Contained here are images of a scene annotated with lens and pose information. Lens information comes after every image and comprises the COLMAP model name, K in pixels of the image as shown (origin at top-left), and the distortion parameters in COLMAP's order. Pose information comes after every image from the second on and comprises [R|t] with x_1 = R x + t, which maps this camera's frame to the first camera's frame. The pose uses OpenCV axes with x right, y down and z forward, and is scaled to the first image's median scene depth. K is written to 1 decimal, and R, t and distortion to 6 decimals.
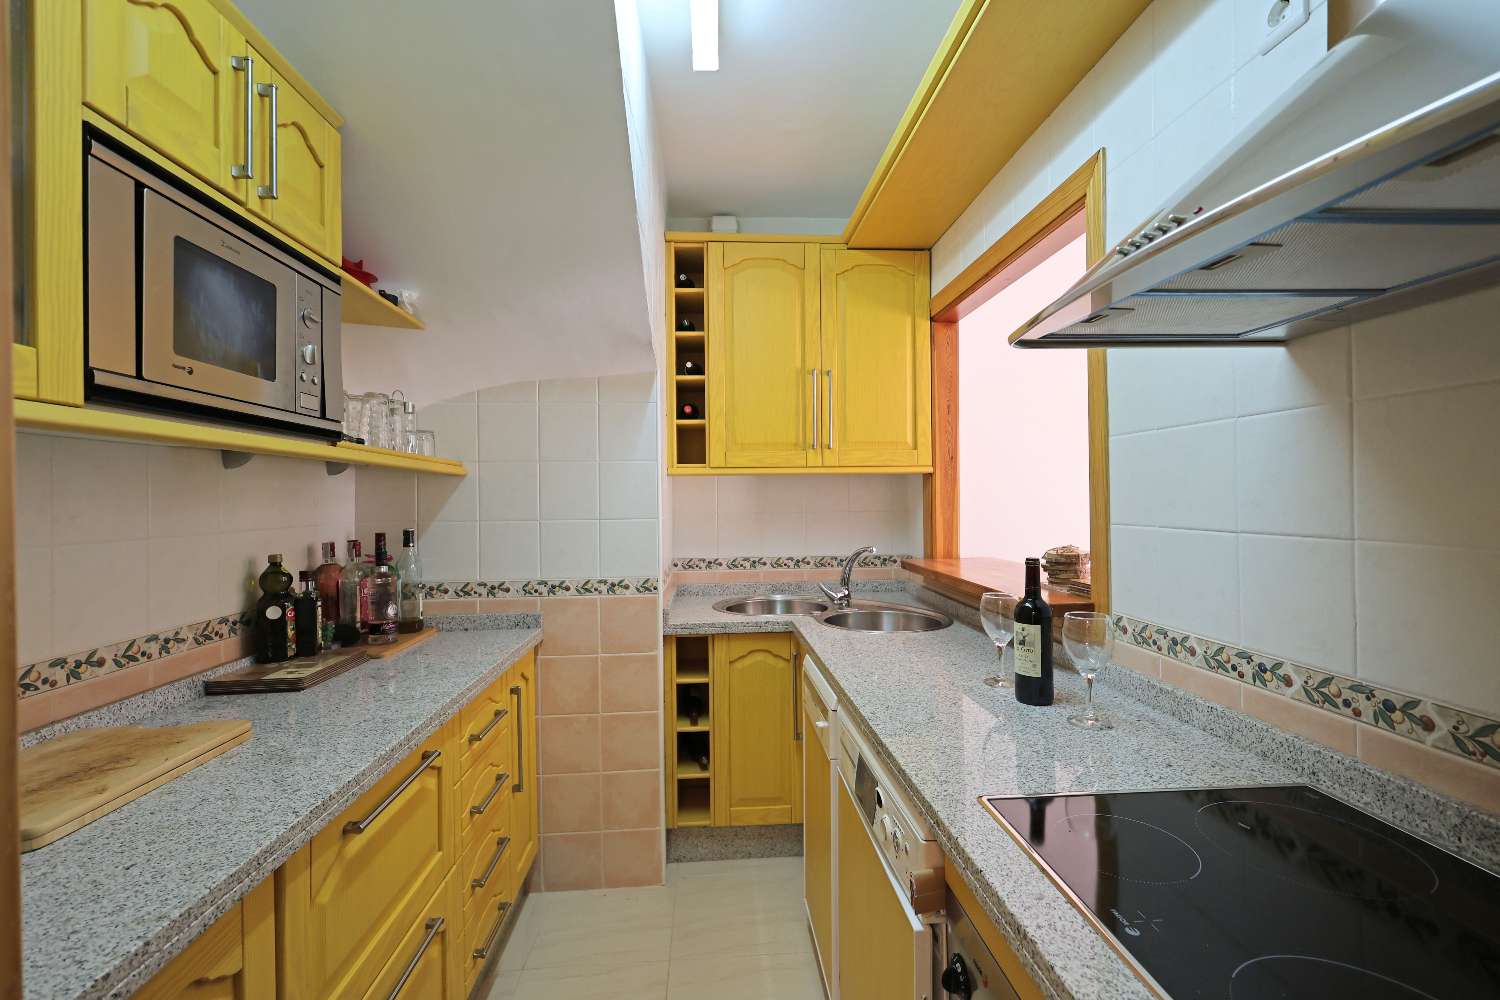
lens RADIAL K [[657.6, 0, 749.2], [0, 657.6, 494.7], [0, 0, 1]] dist [0.011937, -0.001454]
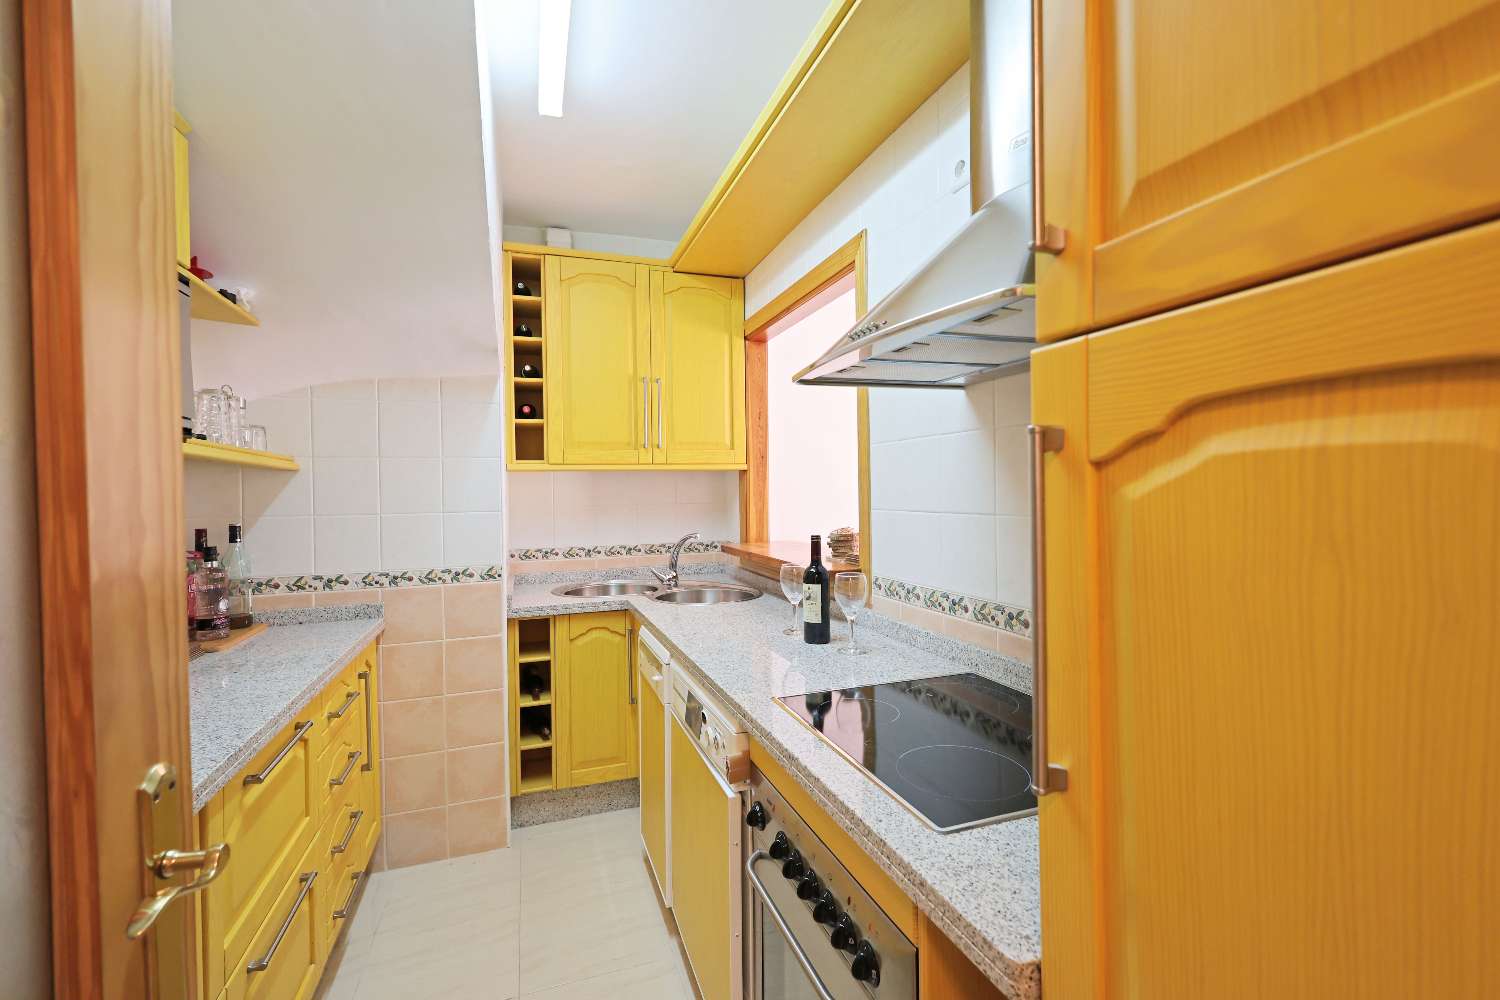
lens RADIAL K [[644.1, 0, 750.0], [0, 644.1, 500.0], [0, 0, 1]] dist [-0.000649, -0.000680]
pose [[0.963622, -0.007589, 0.267162, -0.027763], [0.003125, 0.999848, 0.017129, 0.001287], [-0.267252, -0.015671, 0.963499, -0.130545]]
